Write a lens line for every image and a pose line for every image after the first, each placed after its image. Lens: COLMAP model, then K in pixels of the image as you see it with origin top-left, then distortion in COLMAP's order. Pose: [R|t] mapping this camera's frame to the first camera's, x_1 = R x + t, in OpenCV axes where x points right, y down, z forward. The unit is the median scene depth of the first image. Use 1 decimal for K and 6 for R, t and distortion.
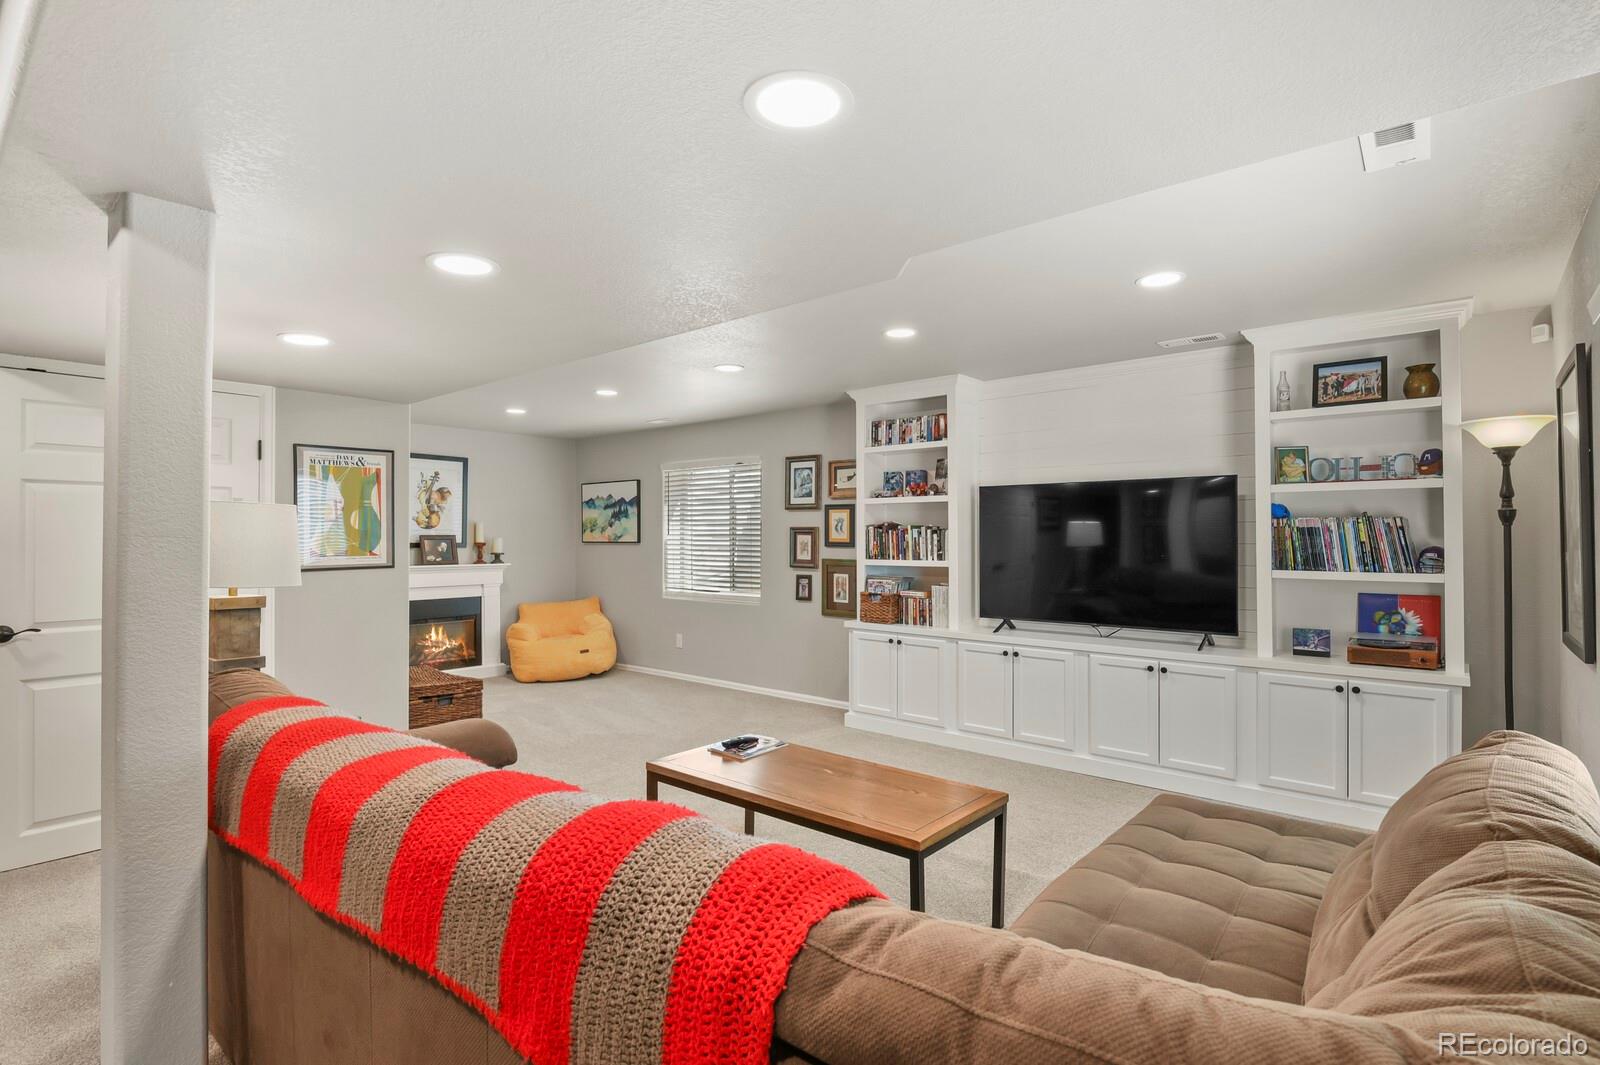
lens RADIAL K [[768.7, 0, 792.1], [0, 768.7, 530.5], [0, 0, 1]] dist [-0.015967, -0.001088]
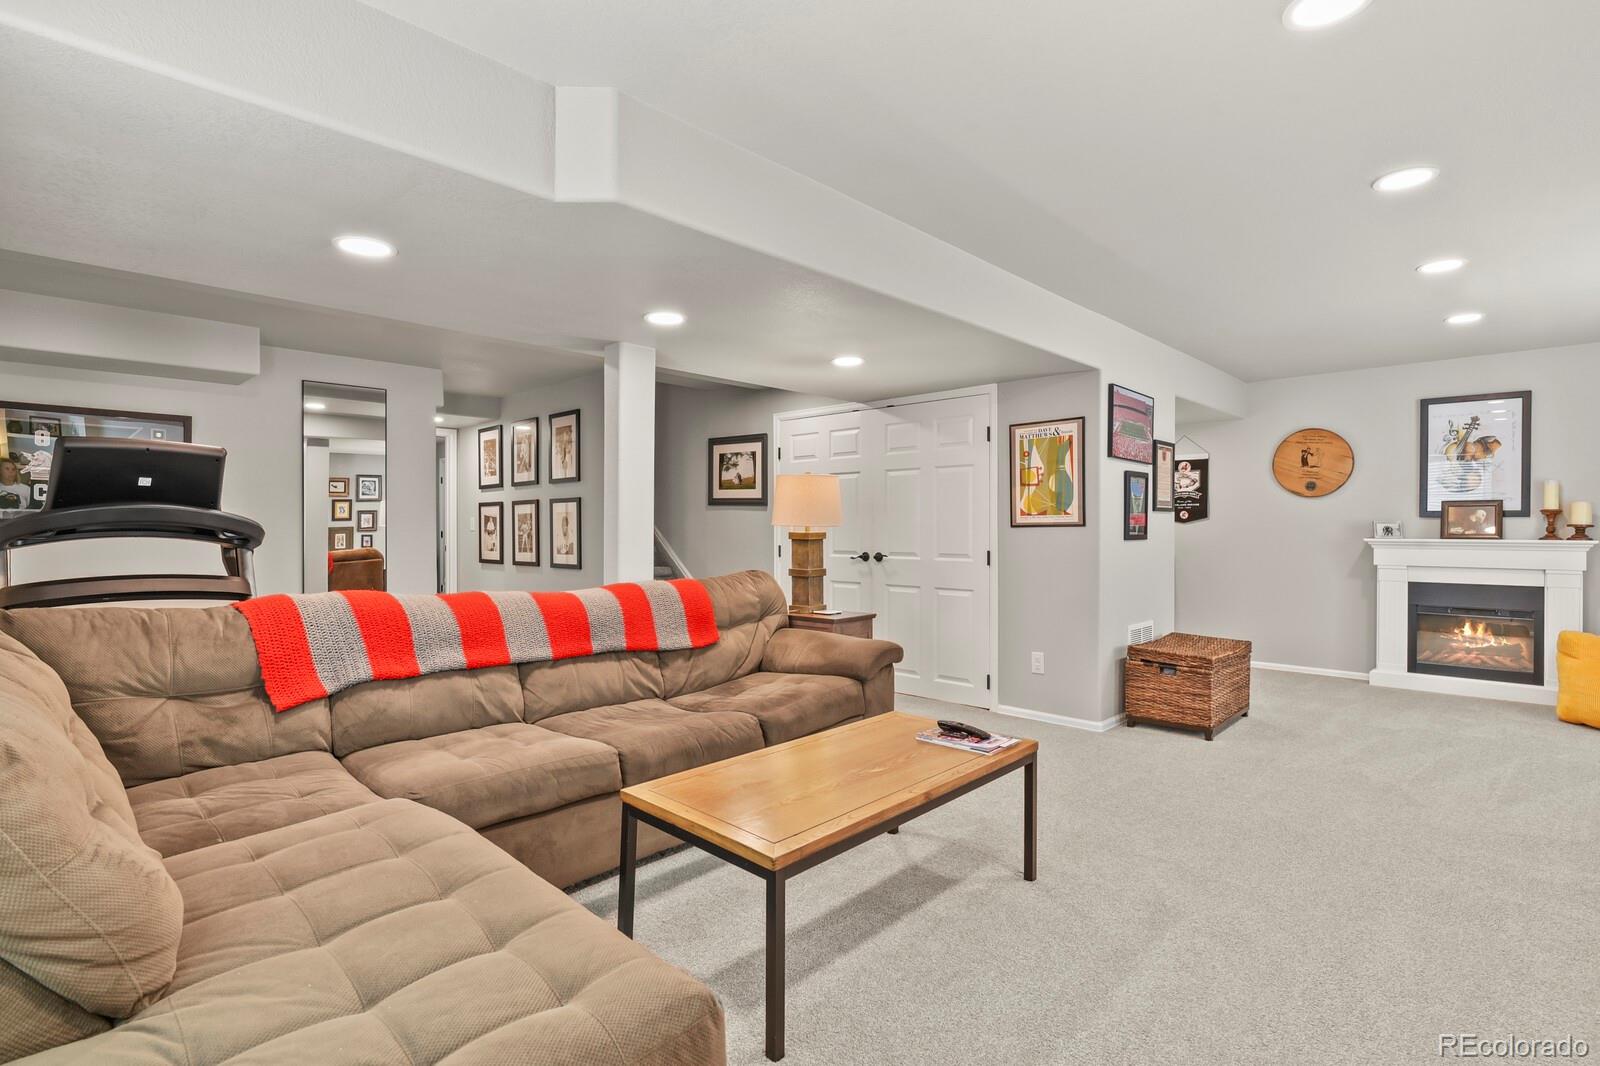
lens RADIAL K [[768.7, 0, 792.1], [0, 768.7, 531.0], [0, 0, 1]] dist [-0.015967, -0.001088]
pose [[-0.038488, 0.001972, -0.999257, 0.423863], [0.011907, 0.999928, 0.001515, 0.036764], [0.999188, -0.011840, -0.038508, 0.479422]]
